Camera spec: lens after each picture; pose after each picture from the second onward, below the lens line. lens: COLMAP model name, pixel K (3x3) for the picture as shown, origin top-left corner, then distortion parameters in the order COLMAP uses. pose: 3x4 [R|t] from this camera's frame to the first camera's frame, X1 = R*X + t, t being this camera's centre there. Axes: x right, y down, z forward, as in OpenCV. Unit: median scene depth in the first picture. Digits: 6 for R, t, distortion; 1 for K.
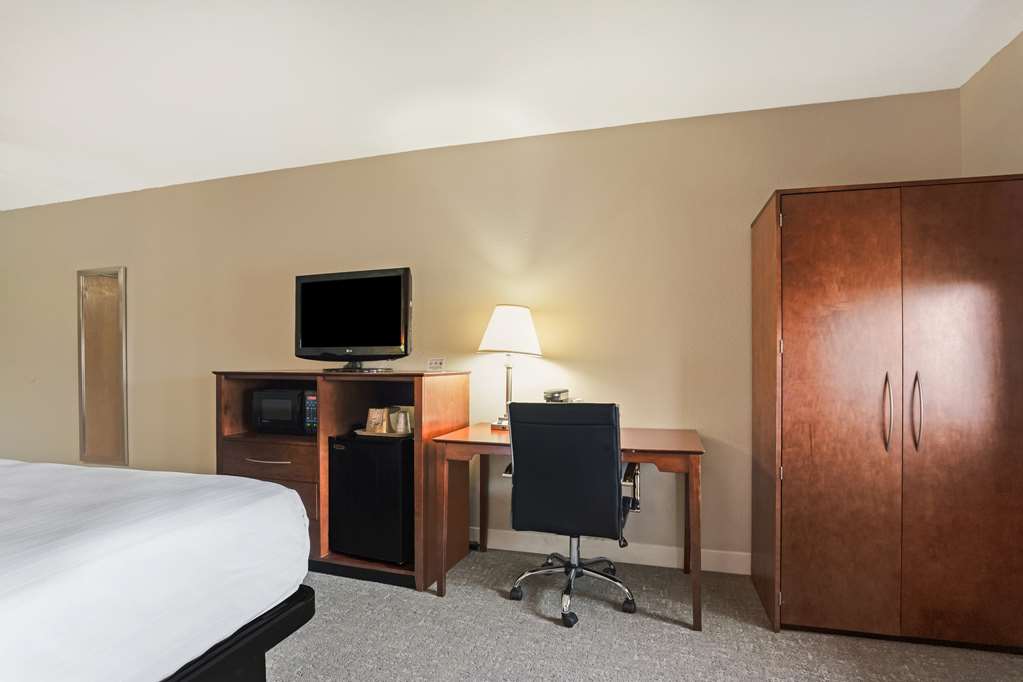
lens RADIAL K [[487.3, 0, 511.5], [0, 487.3, 341.0], [0, 0, 1]] dist [-0.026460, -0.000069]
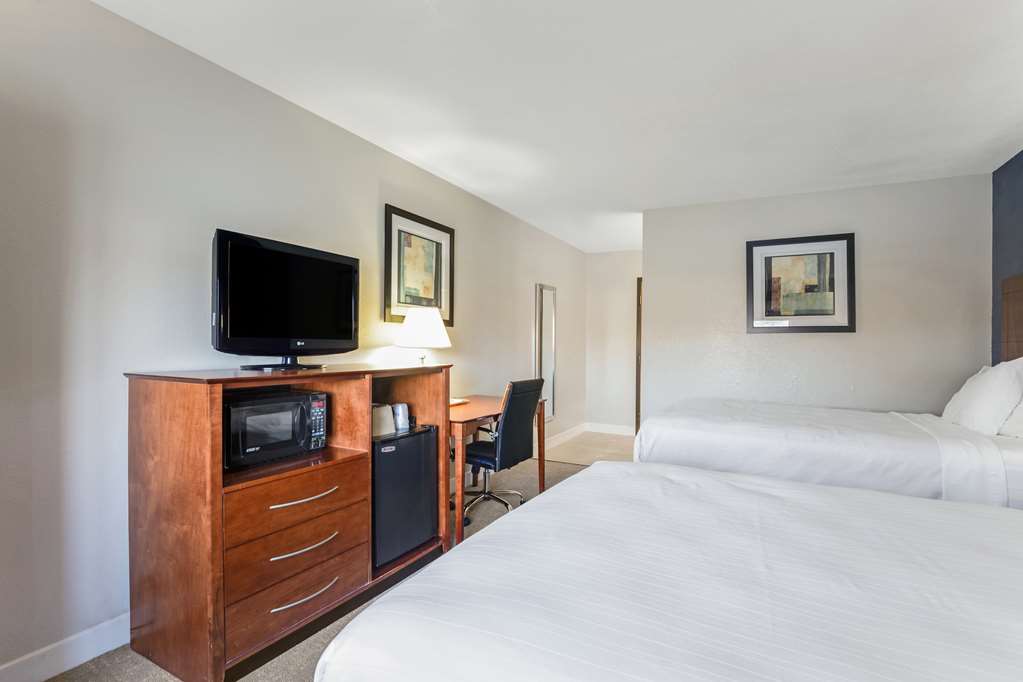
lens RADIAL K [[487.3, 0, 511.5], [0, 487.3, 341.0], [0, 0, 1]] dist [-0.026460, -0.000069]
pose [[0.213099, 0.013397, 0.976939, -1.043474], [-0.009931, 0.999884, -0.011546, 0.022442], [-0.976980, -0.007242, 0.213208, 0.506798]]
